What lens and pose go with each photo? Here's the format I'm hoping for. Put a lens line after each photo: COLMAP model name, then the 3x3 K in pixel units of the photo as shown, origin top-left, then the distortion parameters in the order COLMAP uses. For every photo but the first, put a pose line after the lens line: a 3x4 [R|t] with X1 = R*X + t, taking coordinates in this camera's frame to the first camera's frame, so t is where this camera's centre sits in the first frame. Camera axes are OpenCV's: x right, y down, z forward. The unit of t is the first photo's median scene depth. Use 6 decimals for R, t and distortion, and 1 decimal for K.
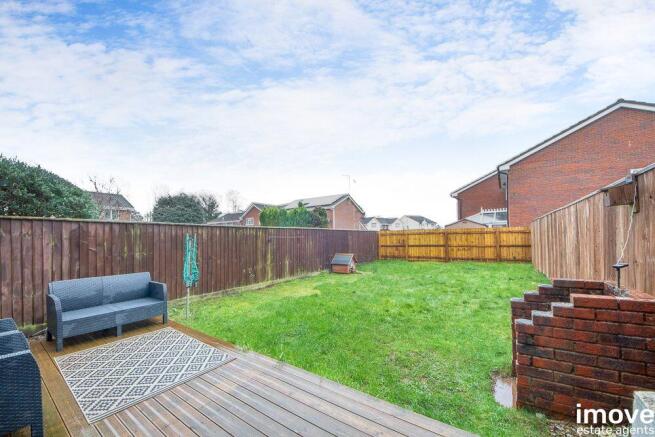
lens RADIAL K [[248.3, 0, 325.2], [0, 248.3, 228.4], [0, 0, 1]] dist [0.000173, -0.000079]
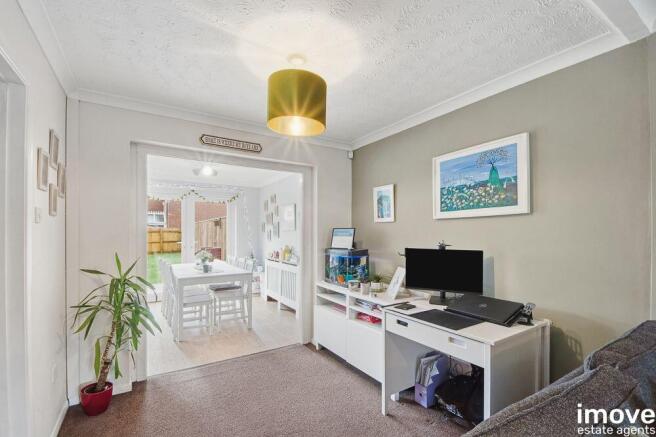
lens RADIAL K [[295.0, 0, 328.0], [0, 295.0, 218.5], [0, 0, 1]] dist [0.000524, 0.000015]
pose [[0.381044, 0.057601, 0.922761, -0.436932], [-0.035930, 0.998226, -0.047475, -0.012305], [-0.923859, -0.015065, 0.382437, -0.435771]]
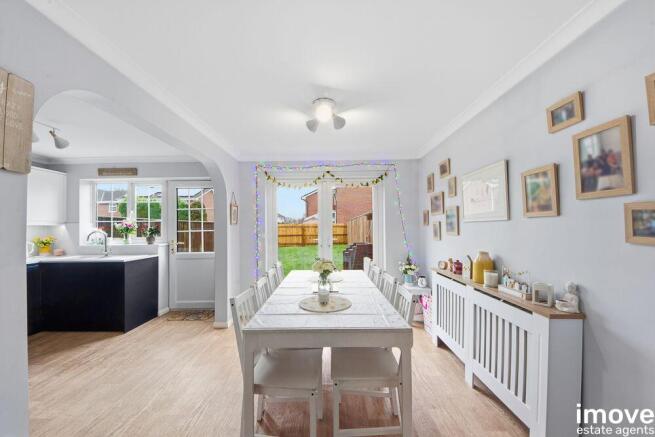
lens RADIAL K [[248.3, 0, 325.2], [0, 248.3, 228.4], [0, 0, 1]] dist [0.000173, -0.000079]
pose [[0.823075, 0.005024, 0.567910, -0.245665], [-0.022468, 0.999466, 0.023722, -0.009658], [-0.567488, -0.032285, 0.822749, -0.292587]]
